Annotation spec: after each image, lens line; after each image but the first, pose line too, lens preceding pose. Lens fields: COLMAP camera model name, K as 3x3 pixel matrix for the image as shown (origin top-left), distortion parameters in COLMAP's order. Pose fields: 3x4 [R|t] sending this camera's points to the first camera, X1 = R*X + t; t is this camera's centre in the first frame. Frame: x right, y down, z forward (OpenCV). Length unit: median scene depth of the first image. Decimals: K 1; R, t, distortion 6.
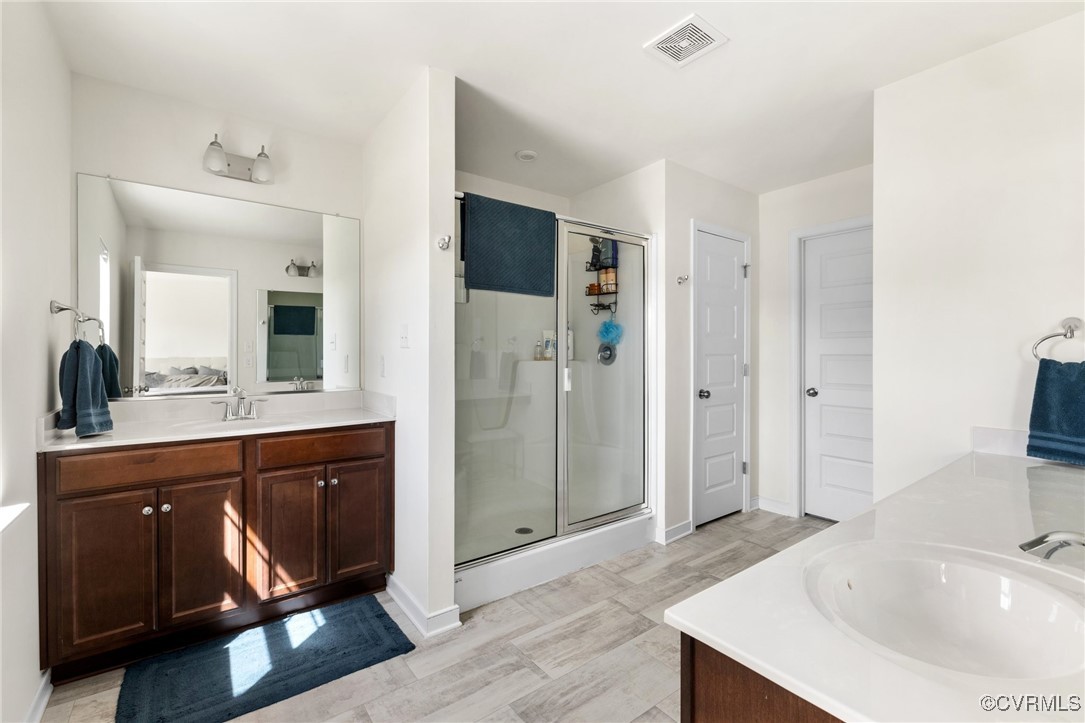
lens RADIAL K [[472.9, 0, 541.4], [0, 472.9, 352.1], [0, 0, 1]] dist [-0.001179, -0.000075]
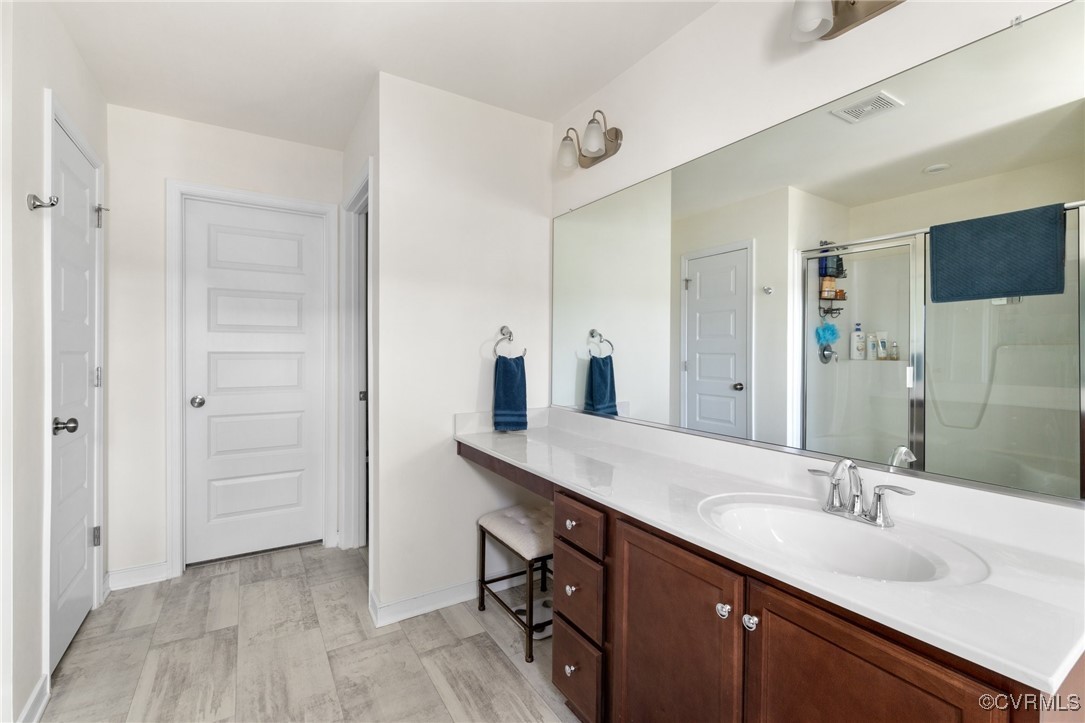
lens RADIAL K [[472.9, 0, 541.4], [0, 472.9, 352.1], [0, 0, 1]] dist [-0.001179, -0.000075]
pose [[0.090885, -0.003898, 0.995854, -0.137743], [-0.007313, 0.999963, 0.004581, -0.002324], [-0.995835, -0.007699, 0.090853, 0.393158]]
